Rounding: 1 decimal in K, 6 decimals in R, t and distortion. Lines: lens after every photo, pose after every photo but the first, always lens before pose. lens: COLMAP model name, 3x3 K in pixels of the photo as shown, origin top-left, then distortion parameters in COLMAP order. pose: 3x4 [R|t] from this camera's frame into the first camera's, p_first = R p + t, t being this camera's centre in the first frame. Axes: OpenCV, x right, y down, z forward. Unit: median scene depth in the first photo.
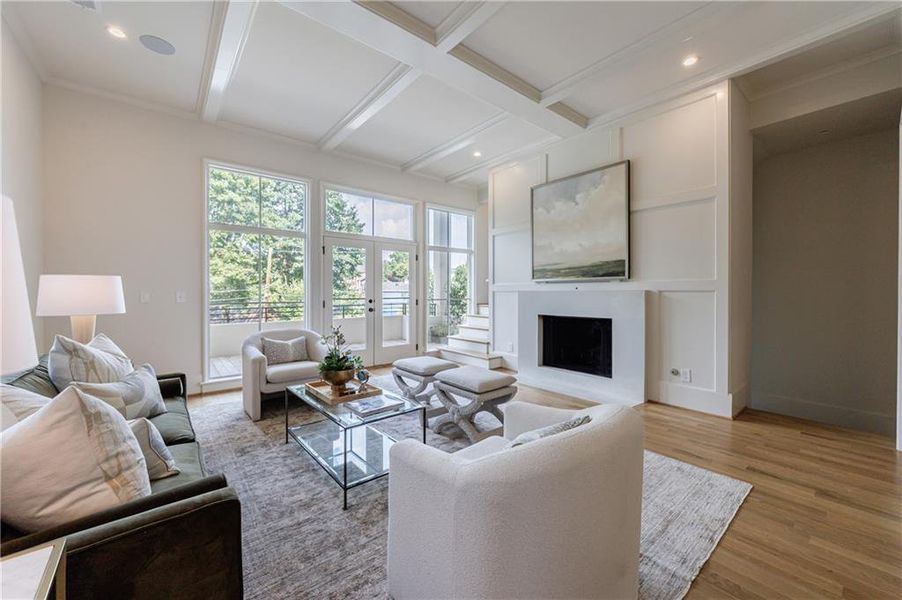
lens RADIAL K [[351.3, 0, 451.2], [0, 351.3, 293.8], [0, 0, 1]] dist [0.001837, -0.000149]
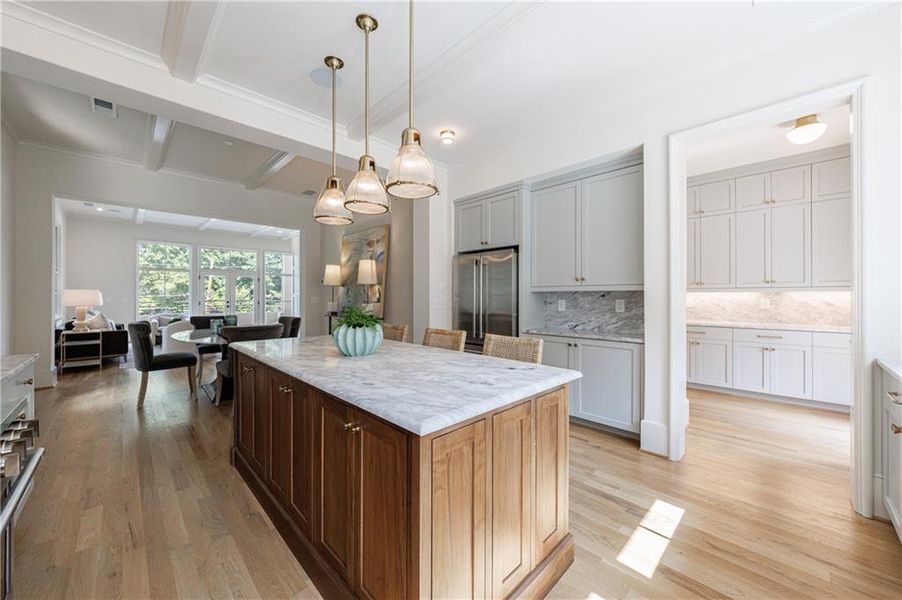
lens RADIAL K [[336.8, 0, 451.4], [0, 336.8, 295.4], [0, 0, 1]] dist [0.000151, -0.000008]
pose [[0.996020, 0.002365, 0.089099, 0.953967], [-0.001822, 0.999979, -0.006176, -0.008672], [-0.089111, 0.005989, 0.996004, -1.137734]]
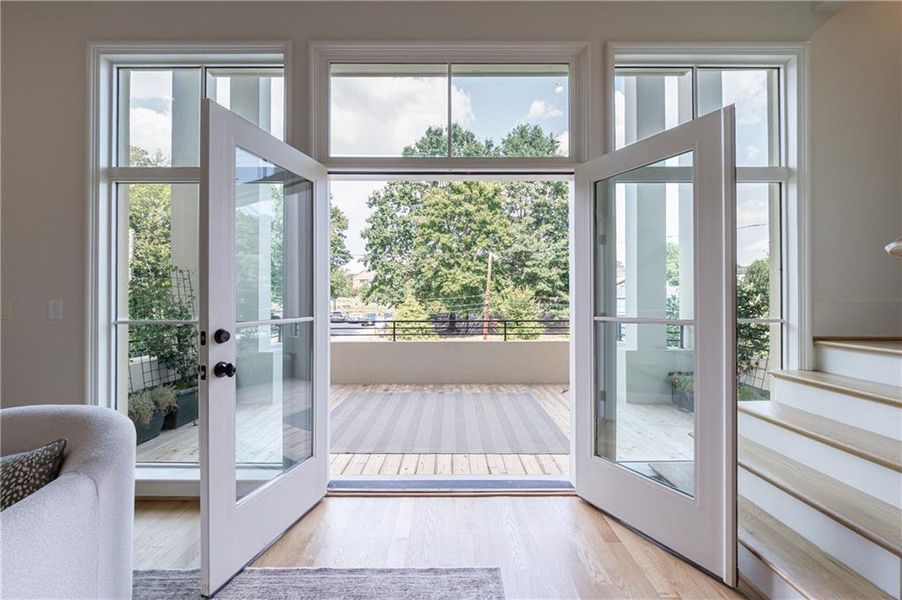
lens RADIAL K [[357.4, 0, 448.3], [0, 357.4, 298.0], [0, 0, 1]] dist [-0.000157, -0.000015]
pose [[0.773151, -0.002123, -0.634218, 0.034611], [-0.002235, 0.999979, -0.006072, -0.005228], [0.634218, 0.006112, 0.773130, 0.753932]]
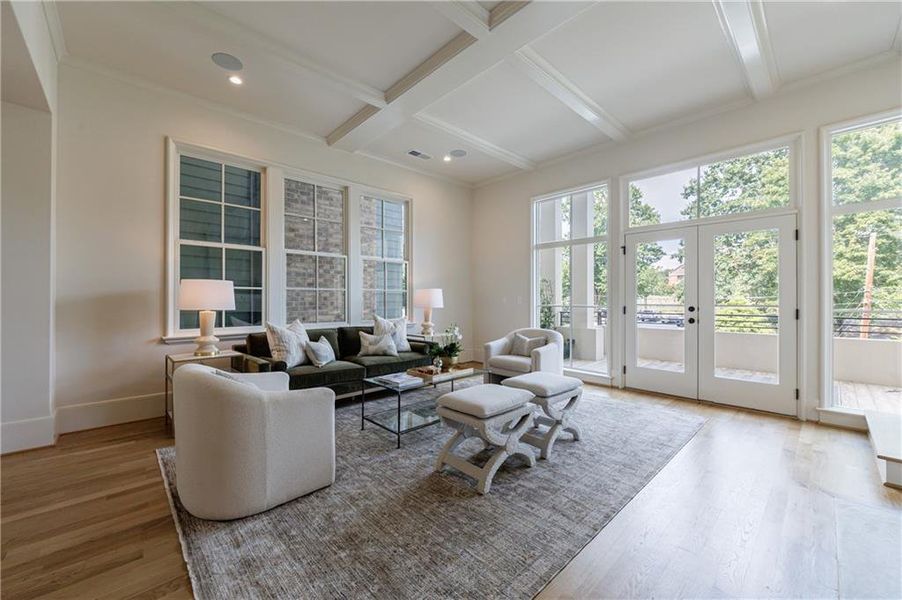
lens RADIAL K [[354.7, 0, 451.6], [0, 354.7, 295.3], [0, 0, 1]] dist [-0.000203, -0.000014]
pose [[0.072499, -0.005936, -0.997351, 0.510886], [-0.003771, 0.999974, -0.006225, -0.000526], [0.997361, 0.004212, 0.072475, 0.481739]]
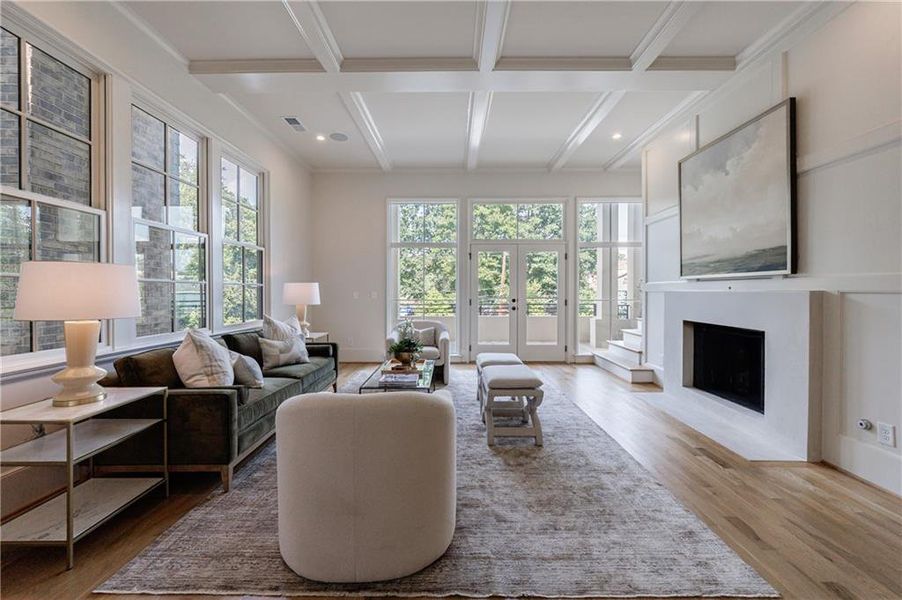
lens RADIAL K [[354.7, 0, 451.6], [0, 354.7, 295.3], [0, 0, 1]] dist [-0.000203, -0.000014]
pose [[0.769978, 0.008733, -0.638011, 0.339552], [-0.003951, 0.999952, 0.008918, -0.003920], [0.638058, -0.004346, 0.769976, 0.048490]]
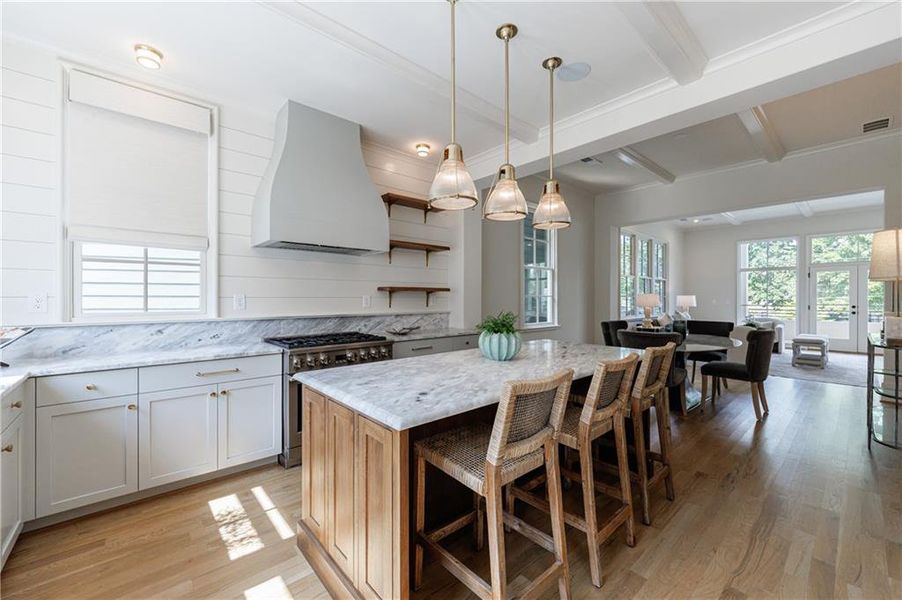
lens RADIAL K [[362.6, 0, 437.5], [0, 362.6, 298.1], [0, 0, 1]] dist [-0.015949, 0.000251]
pose [[0.013435, 0.004264, -0.999901, 1.324071], [-0.002860, 0.999987, 0.004226, -0.018298], [0.999906, 0.002802, 0.013447, -0.815859]]
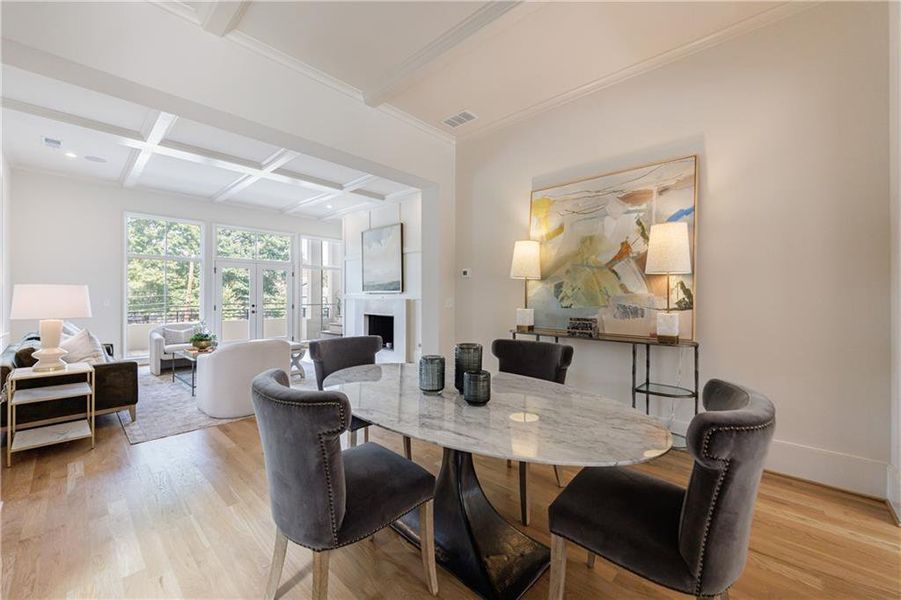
lens RADIAL K [[354.3, 0, 451.1], [0, 354.3, 295.3], [0, 0, 1]] dist [-0.000203, -0.000014]
pose [[0.990329, 0.003182, 0.138703, 0.392032], [-0.001945, 0.999957, -0.009048, -0.010250], [-0.138726, 0.008690, 0.990293, -0.573091]]
